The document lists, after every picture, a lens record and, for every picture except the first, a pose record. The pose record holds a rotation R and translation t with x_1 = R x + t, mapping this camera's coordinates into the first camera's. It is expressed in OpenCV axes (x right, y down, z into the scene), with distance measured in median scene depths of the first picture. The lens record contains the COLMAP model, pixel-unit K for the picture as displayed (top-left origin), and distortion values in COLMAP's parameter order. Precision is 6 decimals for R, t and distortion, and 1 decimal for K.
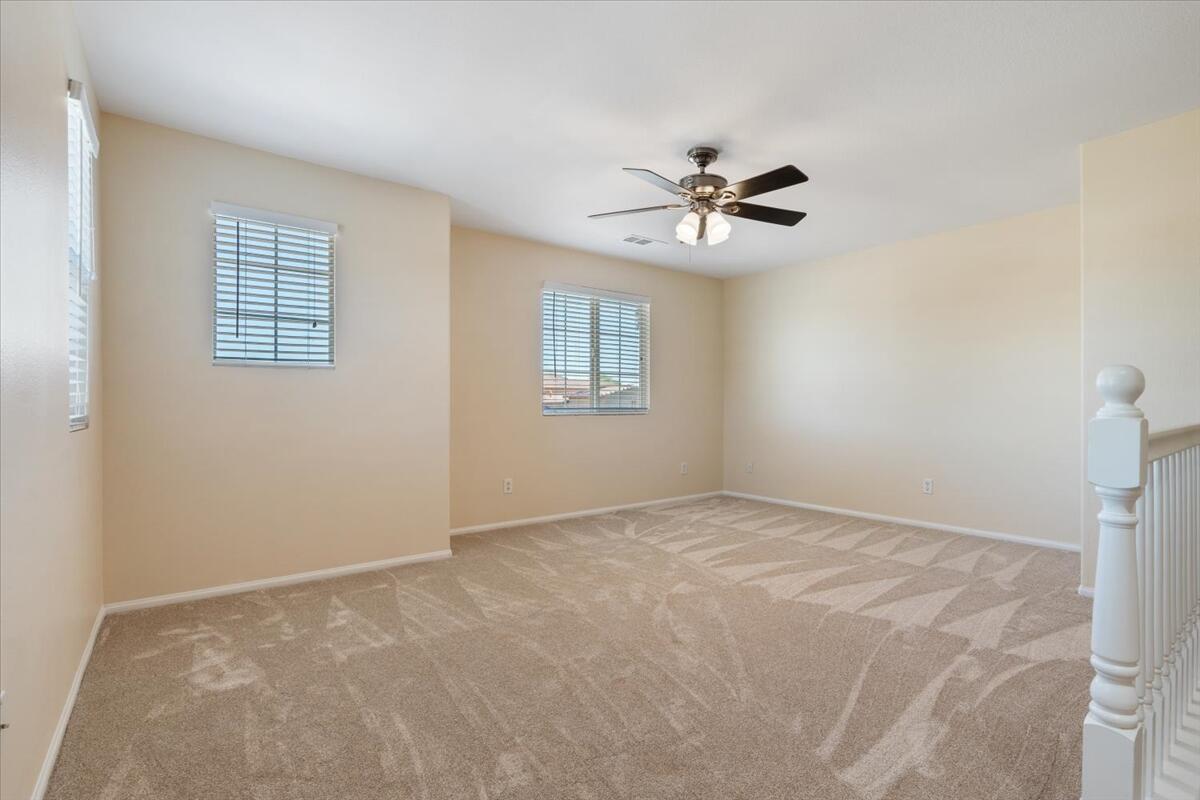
lens RADIAL K [[548.1, 0, 601.6], [0, 548.1, 400.7], [0, 0, 1]] dist [-0.010961, 0.001297]
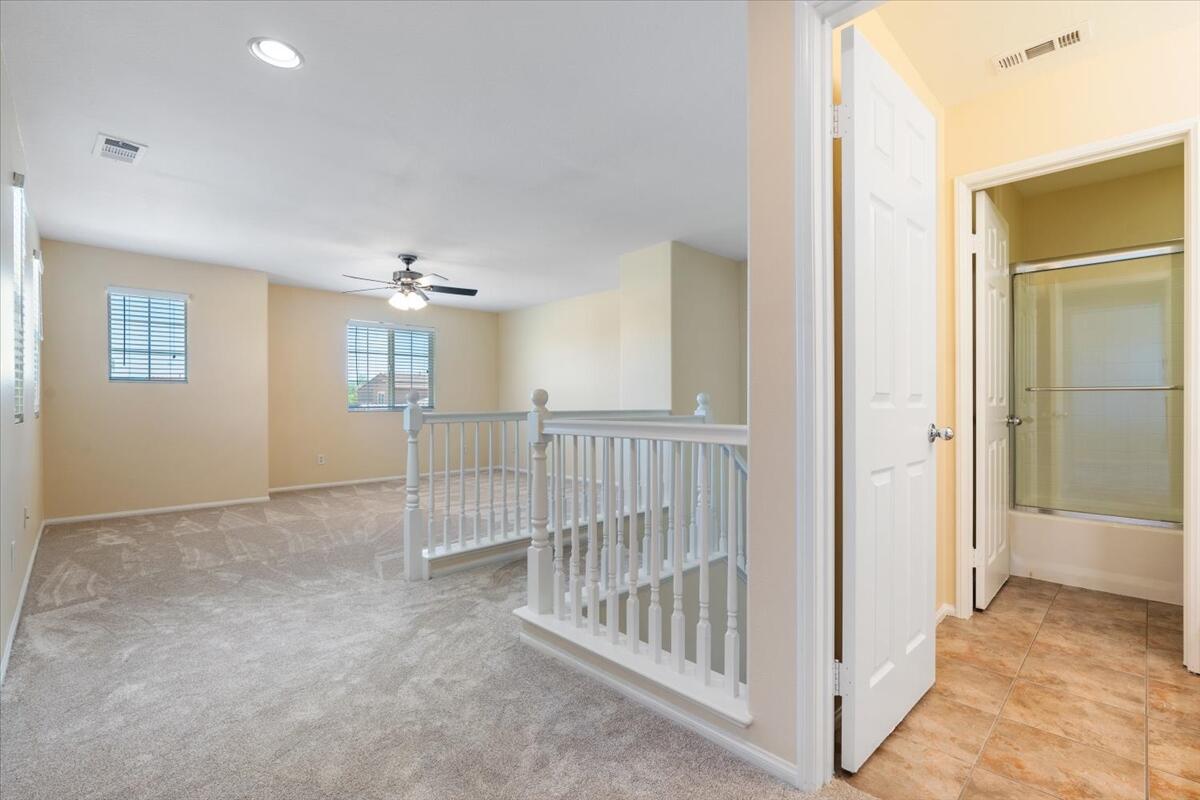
lens RADIAL K [[548.1, 0, 565.3], [0, 548.1, 400.7], [0, 0, 1]] dist [-0.010961, 0.001297]
pose [[0.997730, -0.003592, 0.067246, 0.557386], [0.003513, 0.999993, 0.001303, -0.003875], [-0.067250, -0.001064, 0.997736, -0.743270]]
